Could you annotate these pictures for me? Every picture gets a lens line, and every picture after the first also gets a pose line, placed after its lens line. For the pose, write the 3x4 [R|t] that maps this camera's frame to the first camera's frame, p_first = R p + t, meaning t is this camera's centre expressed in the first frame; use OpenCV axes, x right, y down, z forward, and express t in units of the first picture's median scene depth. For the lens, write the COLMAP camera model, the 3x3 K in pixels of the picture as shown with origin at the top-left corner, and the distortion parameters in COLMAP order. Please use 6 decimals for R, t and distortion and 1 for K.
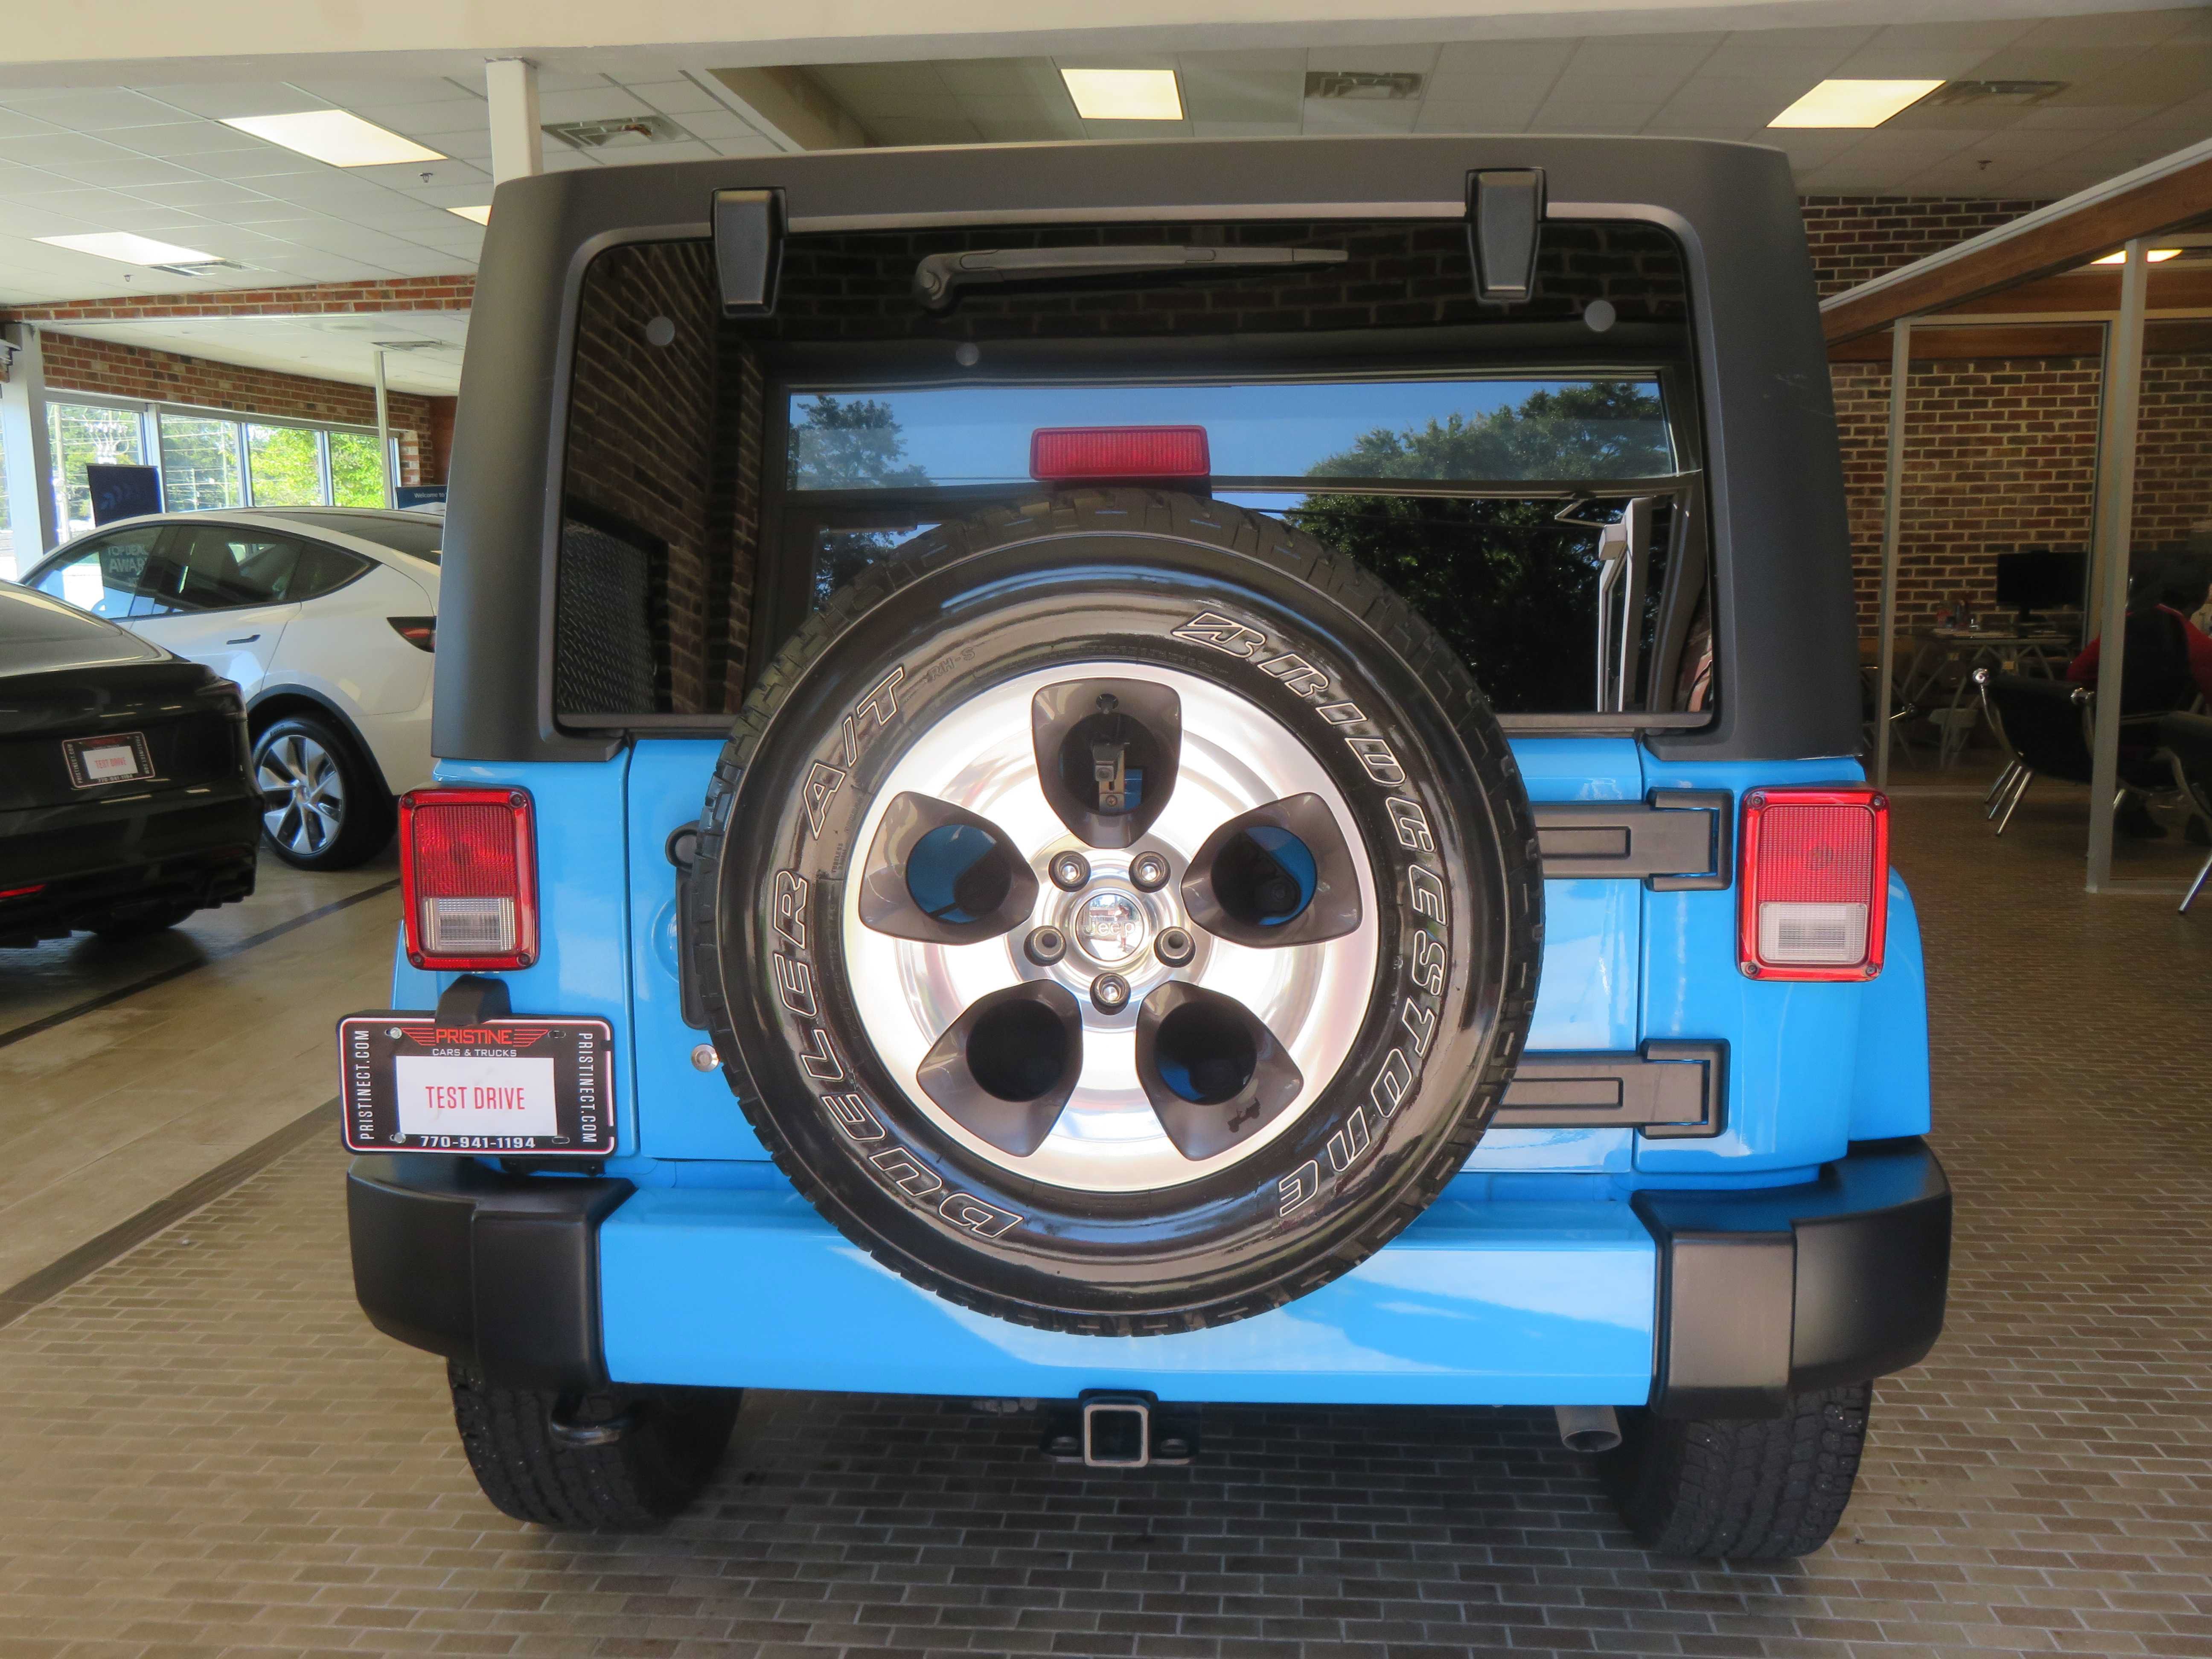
lens RADIAL K [[2047.5, 0, 1068.1], [0, 2047.5, 837.1], [0, 0, 1]] dist [0.032305, 0.000000]
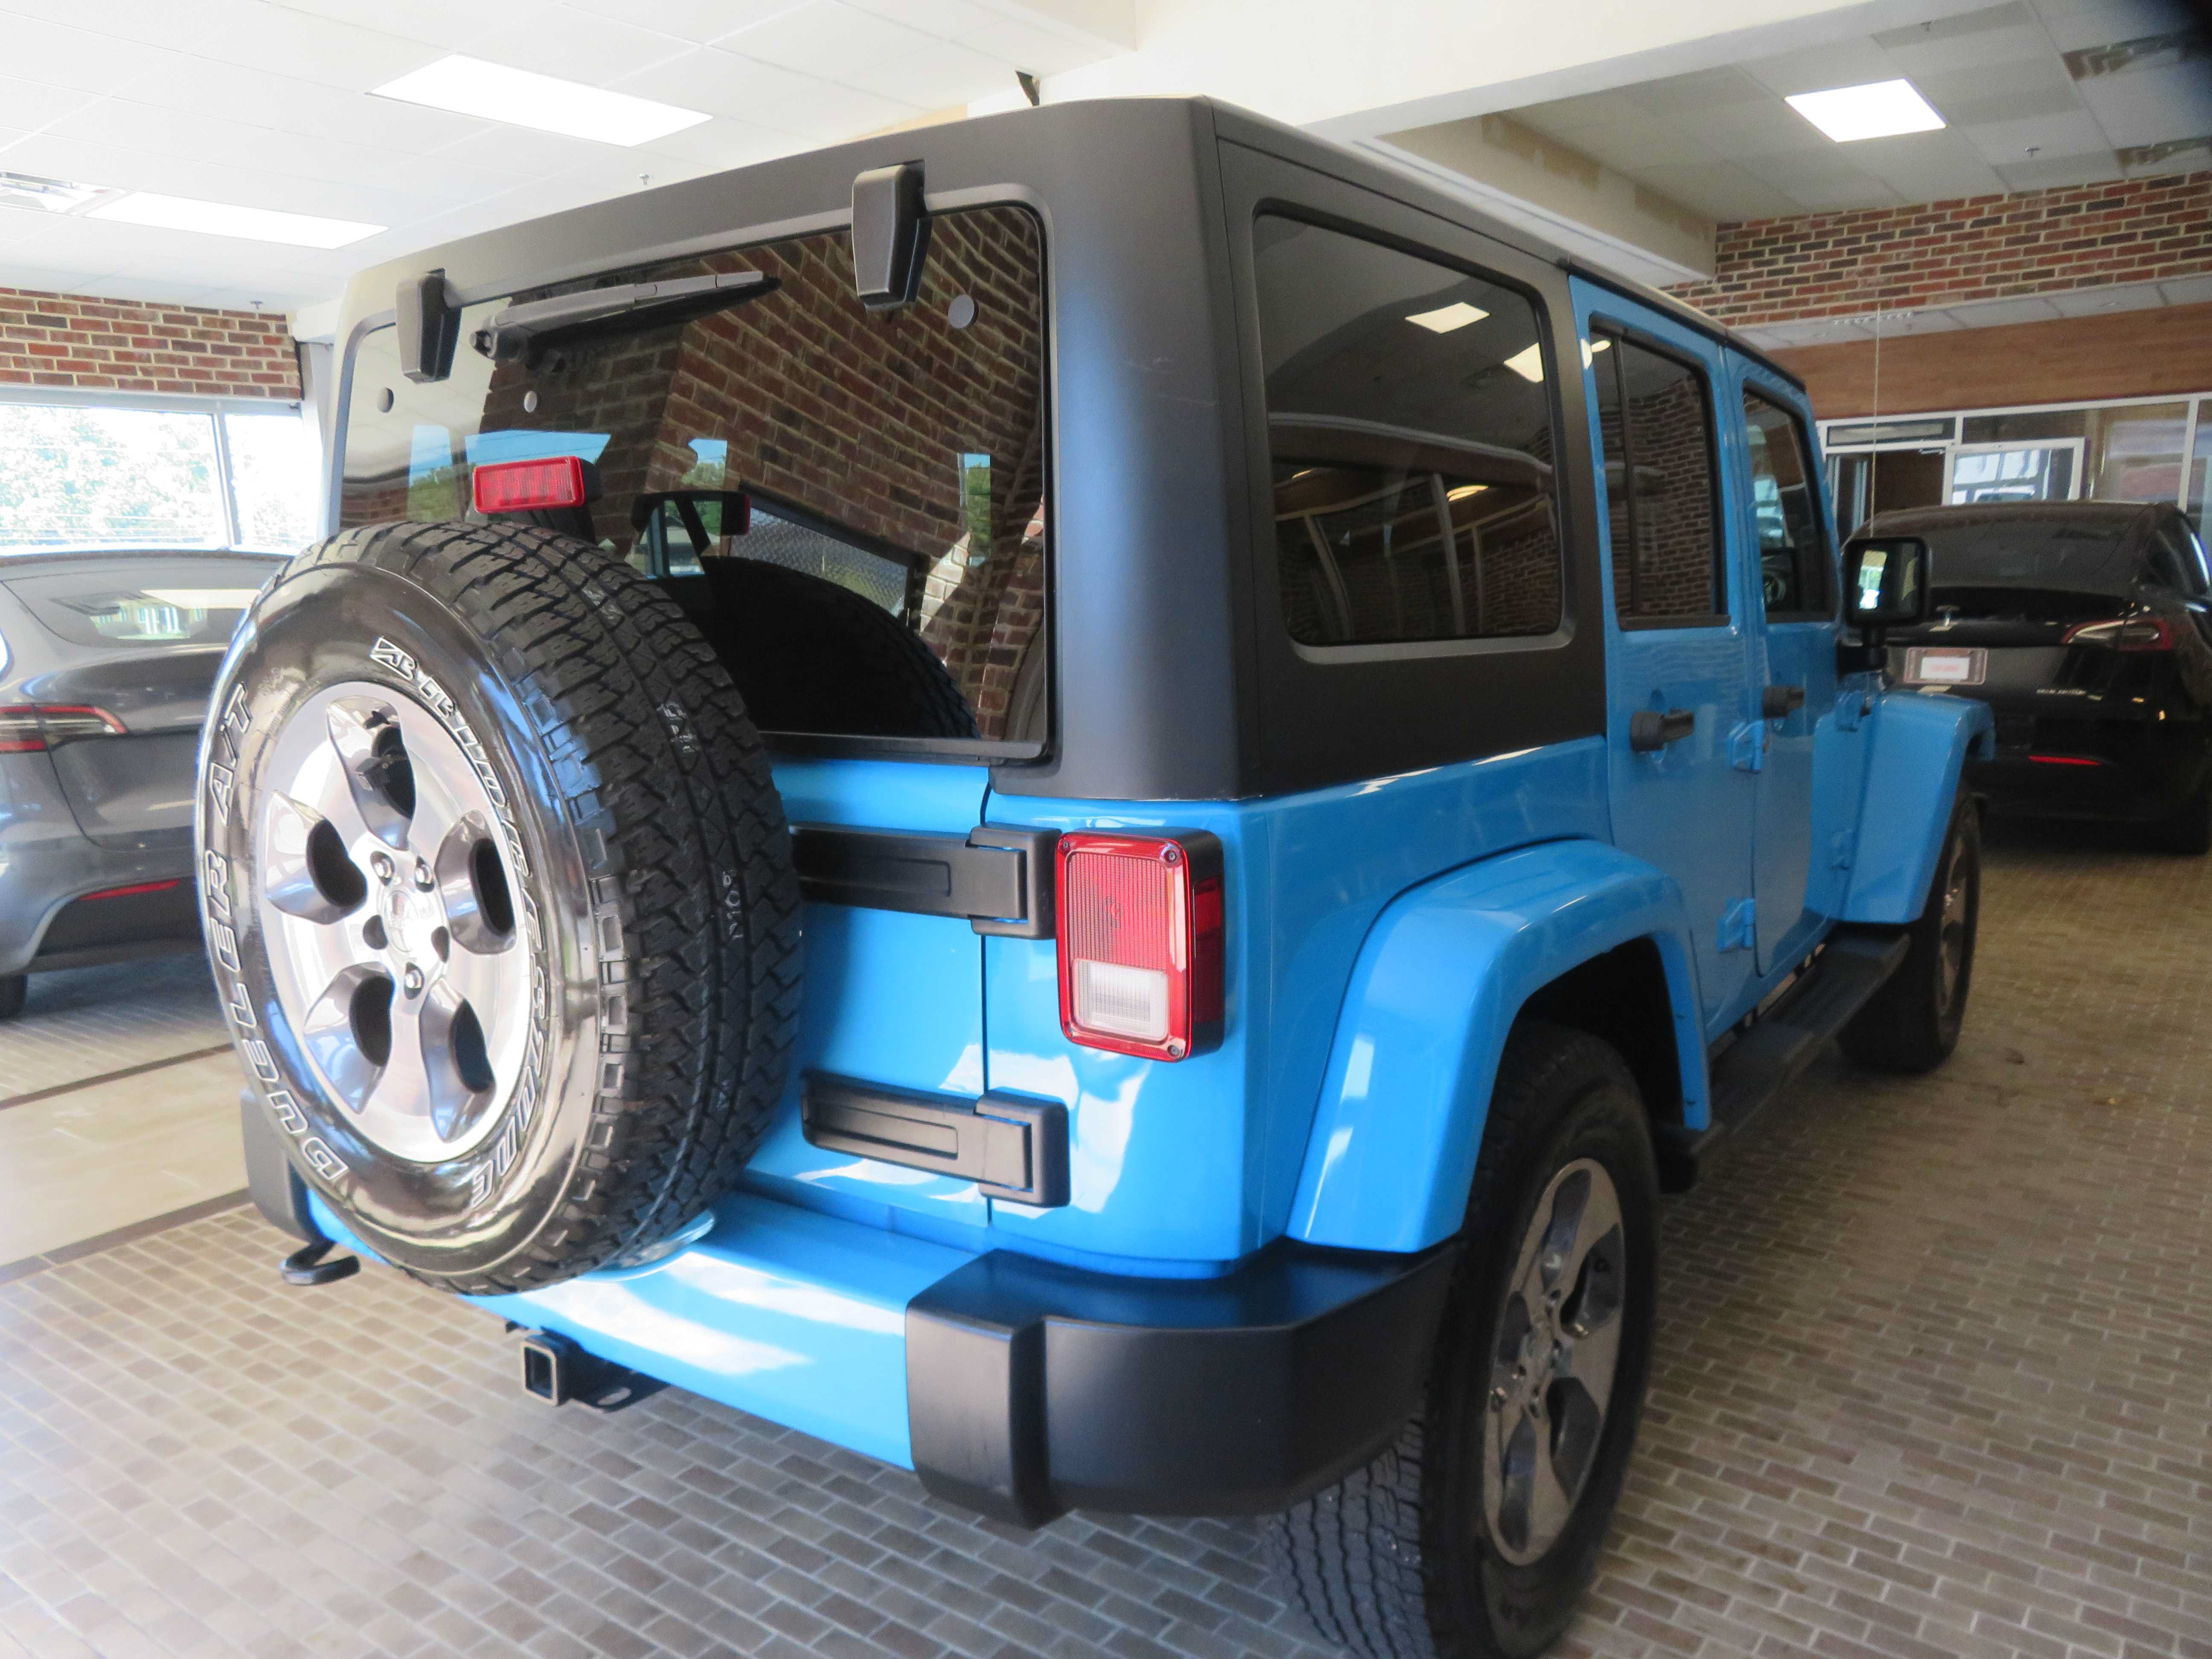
lens RADIAL K [[1708.6, 0, 1119.5], [0, 1708.6, 823.1], [0, 0, 1]] dist [0.028446, -0.002514]
pose [[0.867118, 0.079274, -0.491755, 0.651699], [-0.070596, 0.996847, 0.036215, -0.050527], [0.493075, 0.003313, 0.869980, 0.330955]]
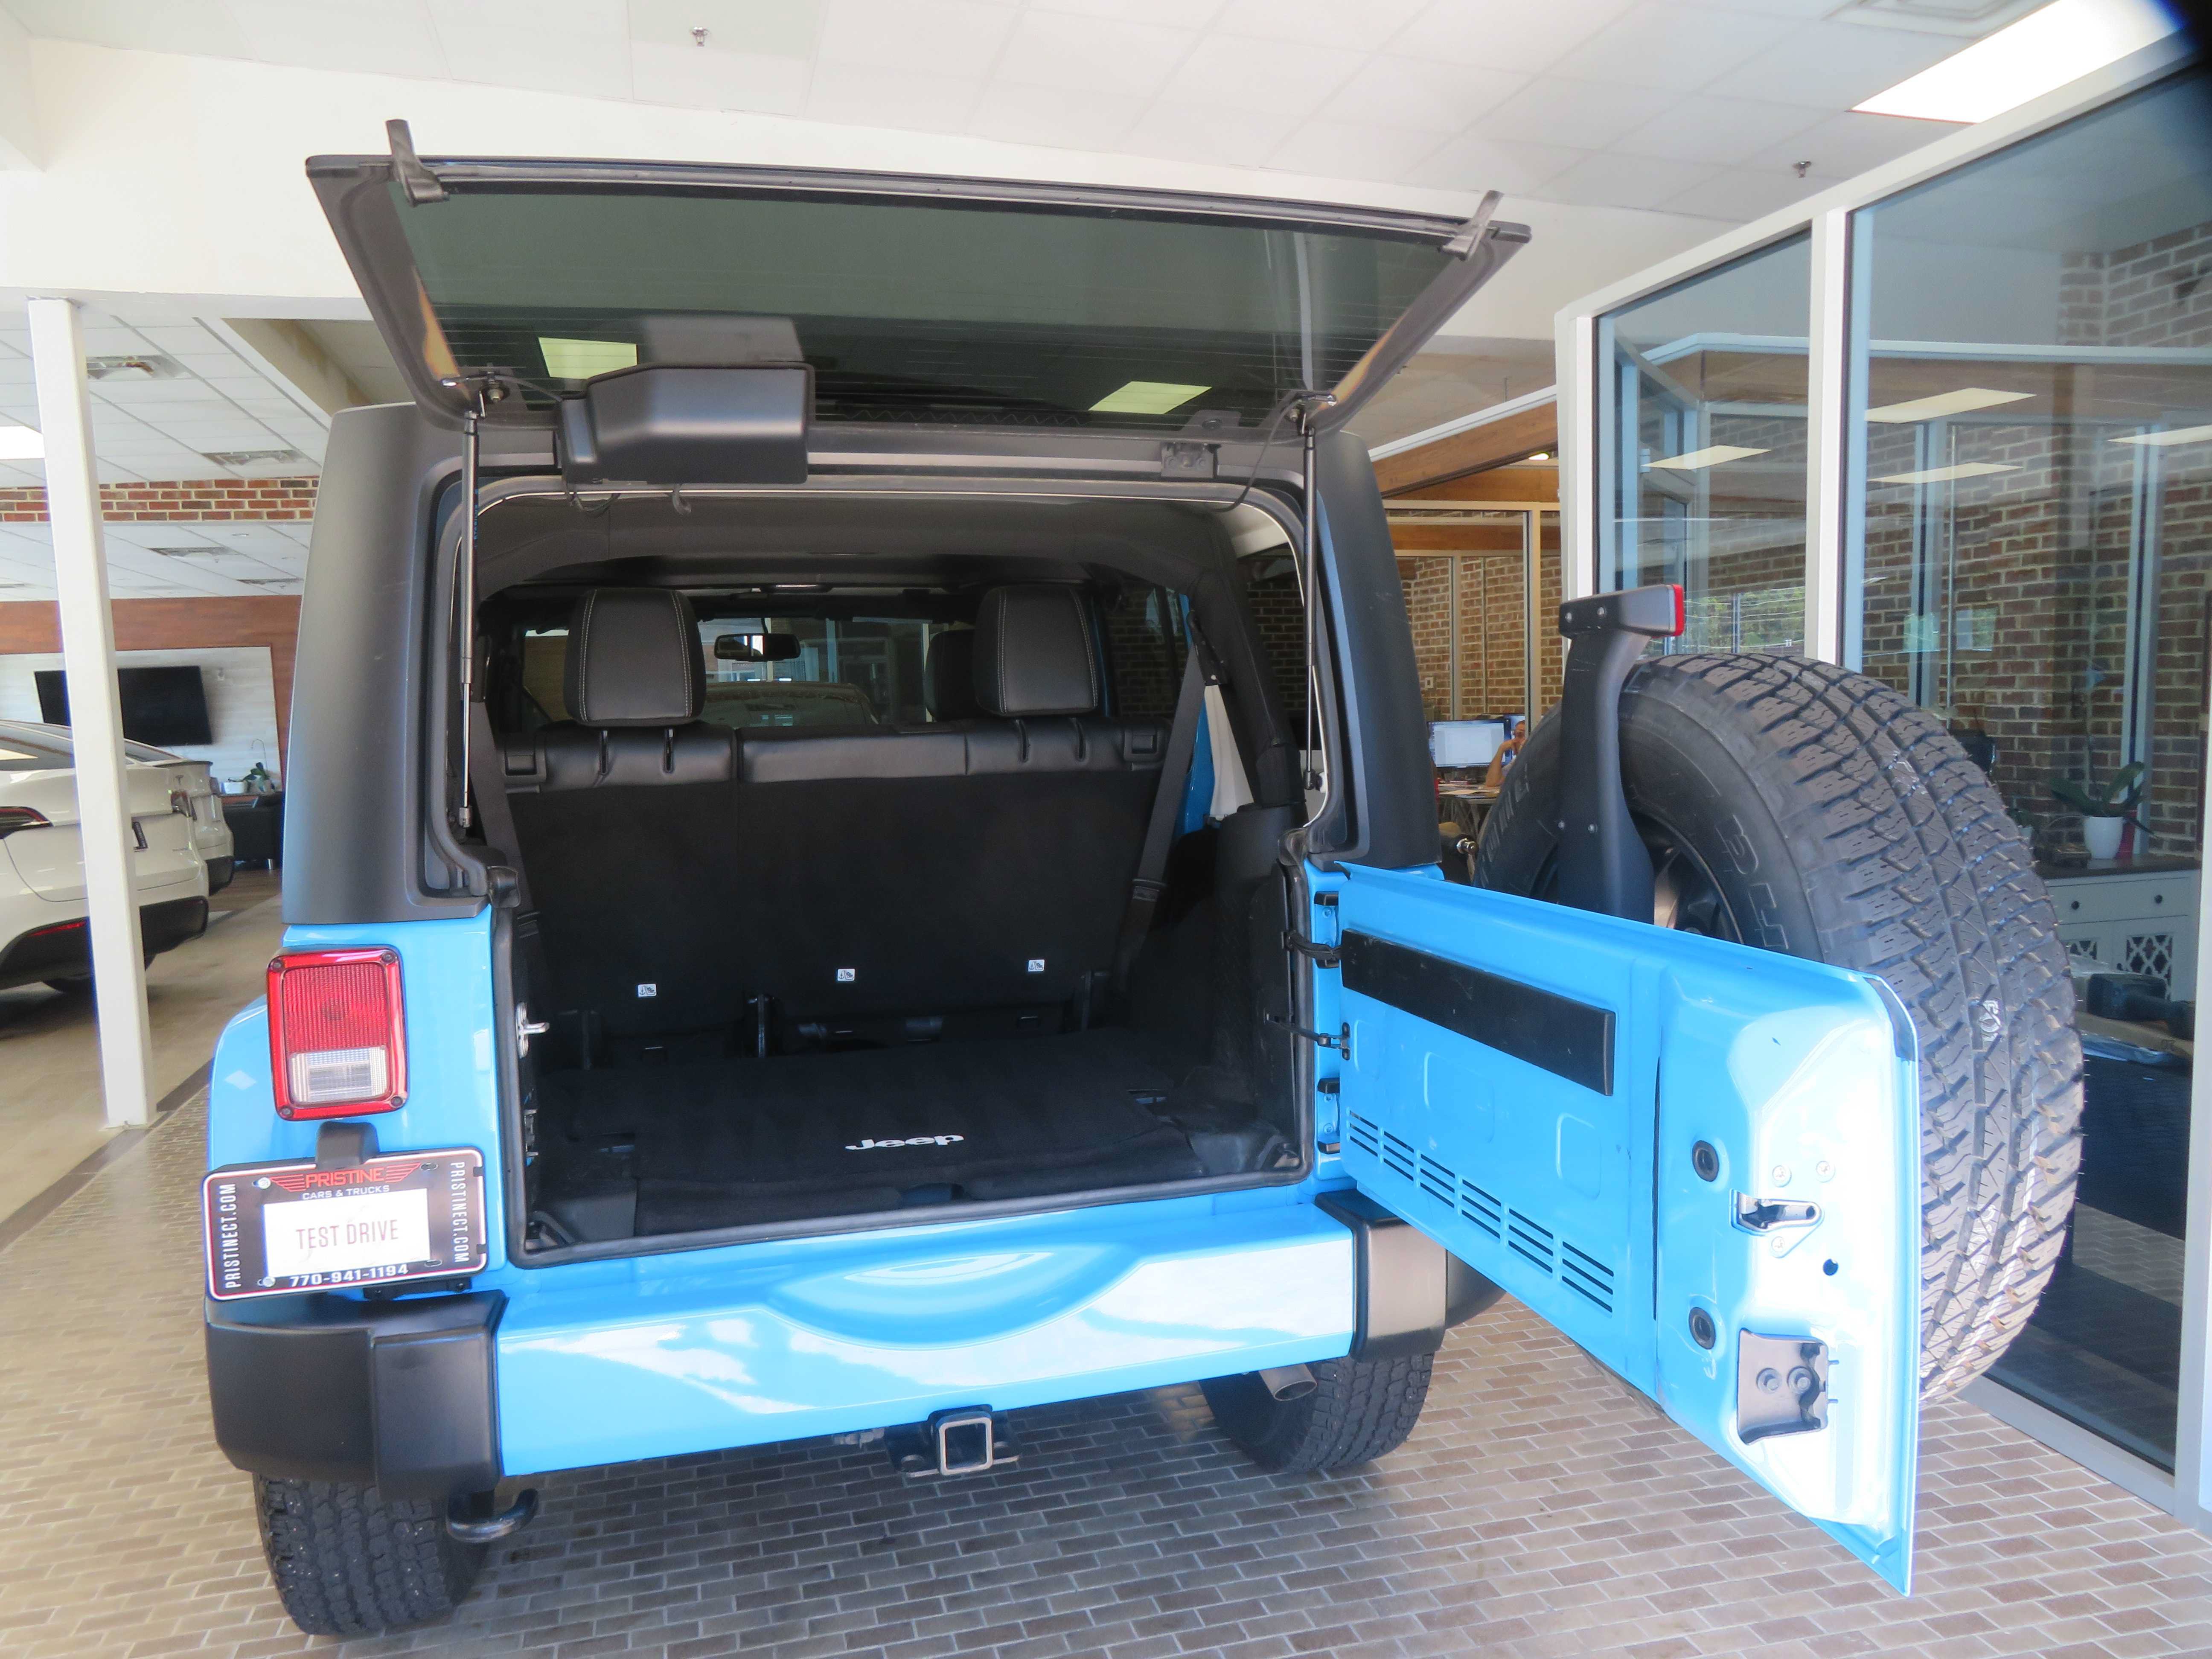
lens RADIAL K [[1644.9, 0, 1130.0], [0, 1644.9, 835.6], [0, 0, 1]] dist [0.007086, 0.027527]
pose [[0.934818, -0.037883, 0.353101, -0.194568], [0.062090, 0.996414, -0.057479, -0.007262], [-0.349657, 0.075656, 0.933818, 0.020971]]
